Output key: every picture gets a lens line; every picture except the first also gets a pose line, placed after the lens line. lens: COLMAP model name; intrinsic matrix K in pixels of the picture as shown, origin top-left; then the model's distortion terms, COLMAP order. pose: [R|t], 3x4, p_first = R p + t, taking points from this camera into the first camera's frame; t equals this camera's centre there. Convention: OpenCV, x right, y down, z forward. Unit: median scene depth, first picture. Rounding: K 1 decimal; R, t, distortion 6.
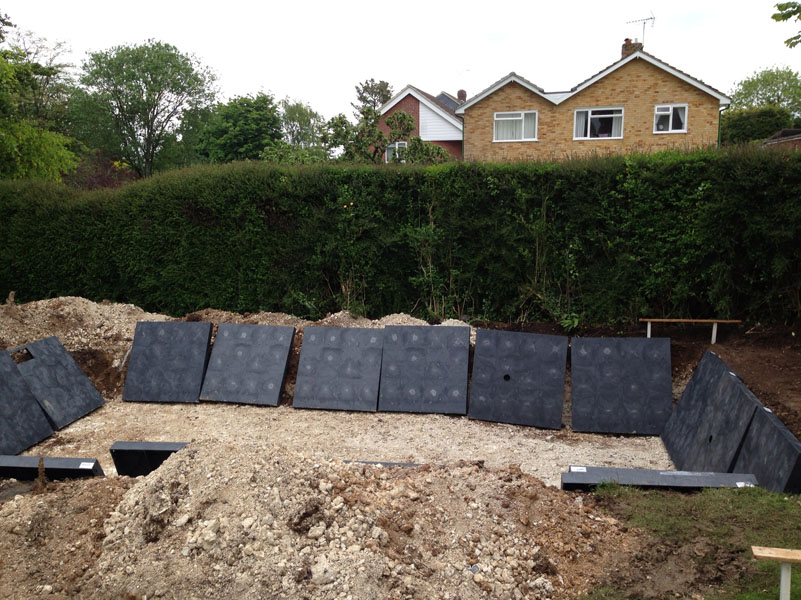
lens RADIAL K [[735.3, 0, 399.2], [0, 735.3, 302.2], [0, 0, 1]] dist [0.062717, 0.000000]
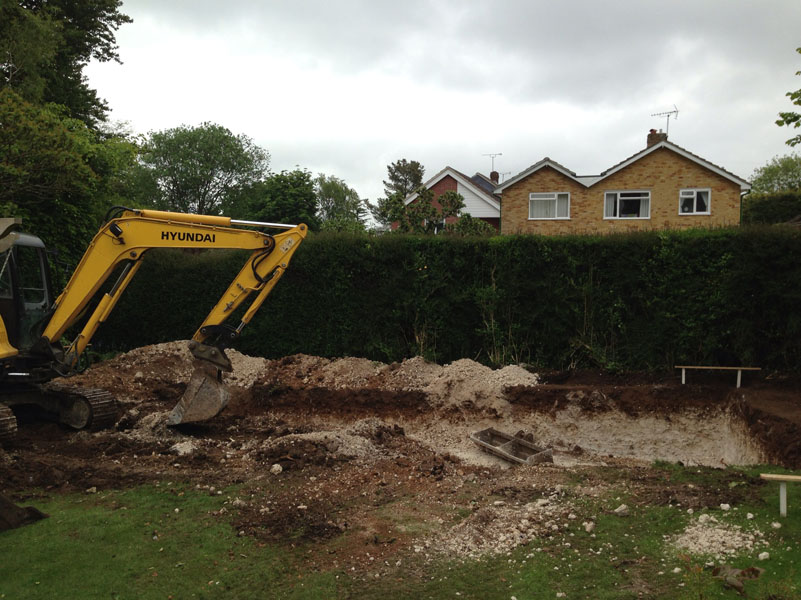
lens RADIAL K [[735.3, 0, 397.9], [0, 735.3, 297.8], [0, 0, 1]] dist [0.062717, 0.000000]
pose [[0.999269, 0.021041, -0.031907, -0.067880], [-0.024319, 0.994059, -0.106088, 0.040974], [0.029485, 0.106787, 0.993845, -0.169022]]
